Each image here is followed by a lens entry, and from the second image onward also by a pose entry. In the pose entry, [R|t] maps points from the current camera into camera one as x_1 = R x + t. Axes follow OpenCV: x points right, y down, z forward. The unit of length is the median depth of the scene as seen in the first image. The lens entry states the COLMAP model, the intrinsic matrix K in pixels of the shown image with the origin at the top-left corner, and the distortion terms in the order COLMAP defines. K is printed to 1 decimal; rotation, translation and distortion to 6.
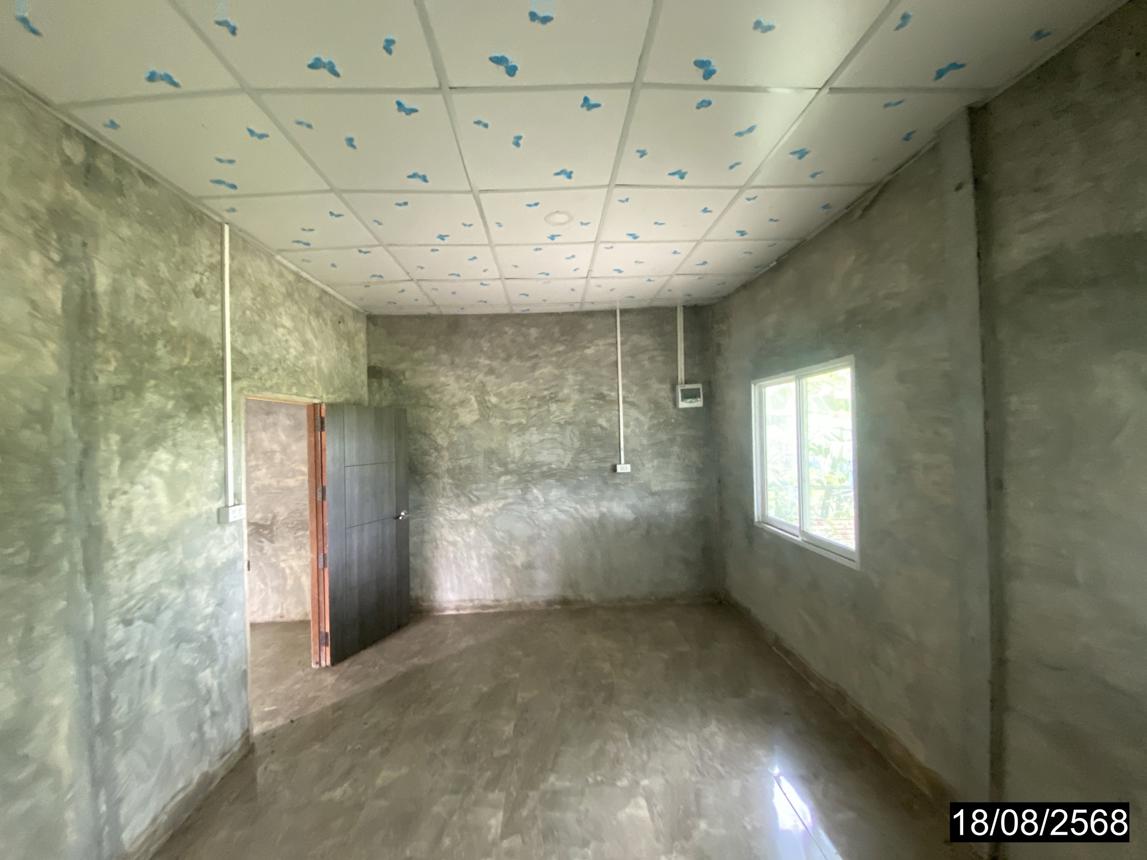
lens RADIAL K [[454.6, 0, 570.6], [0, 454.6, 430.1], [0, 0, 1]] dist [-0.022406, -0.000205]
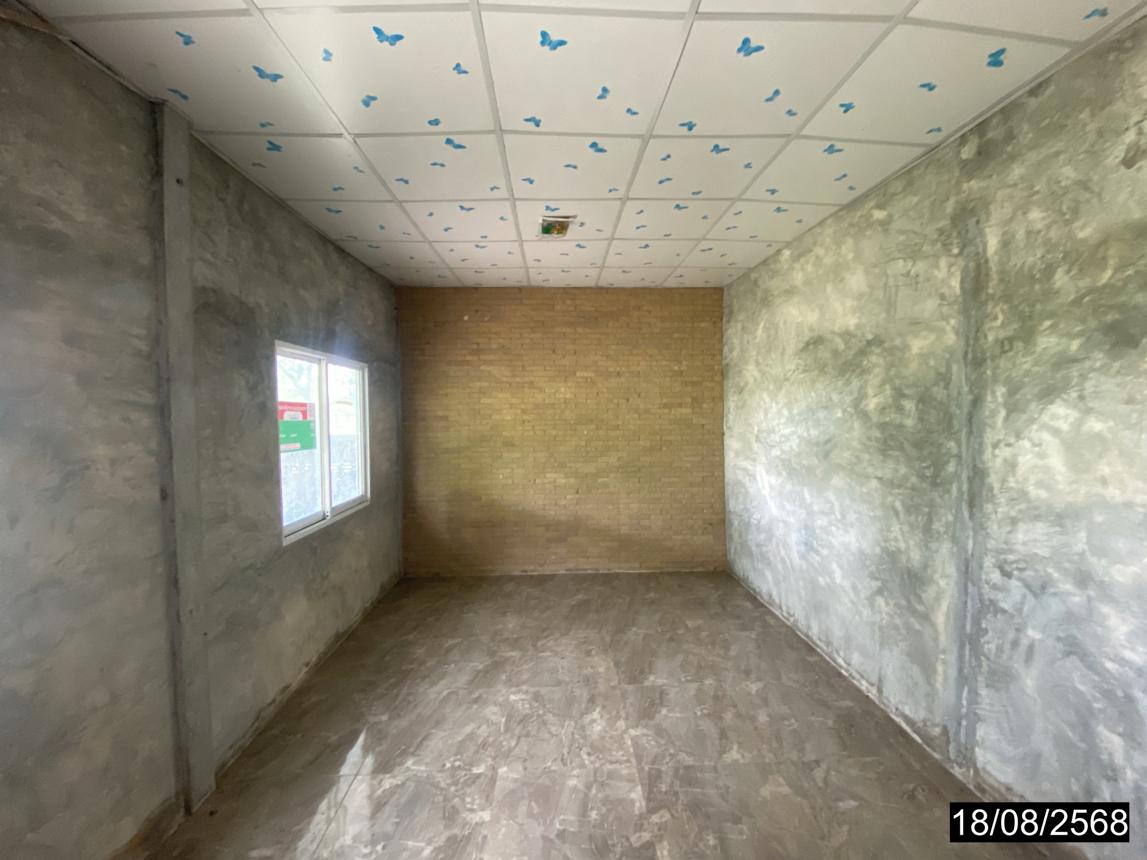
lens RADIAL K [[454.6, 0, 570.6], [0, 454.6, 430.1], [0, 0, 1]] dist [-0.022406, -0.000205]
pose [[-0.999188, 0.038783, 0.010919, -0.032496], [0.039208, 0.998352, 0.041894, 0.027462], [-0.009276, 0.042289, -0.999062, 2.033309]]
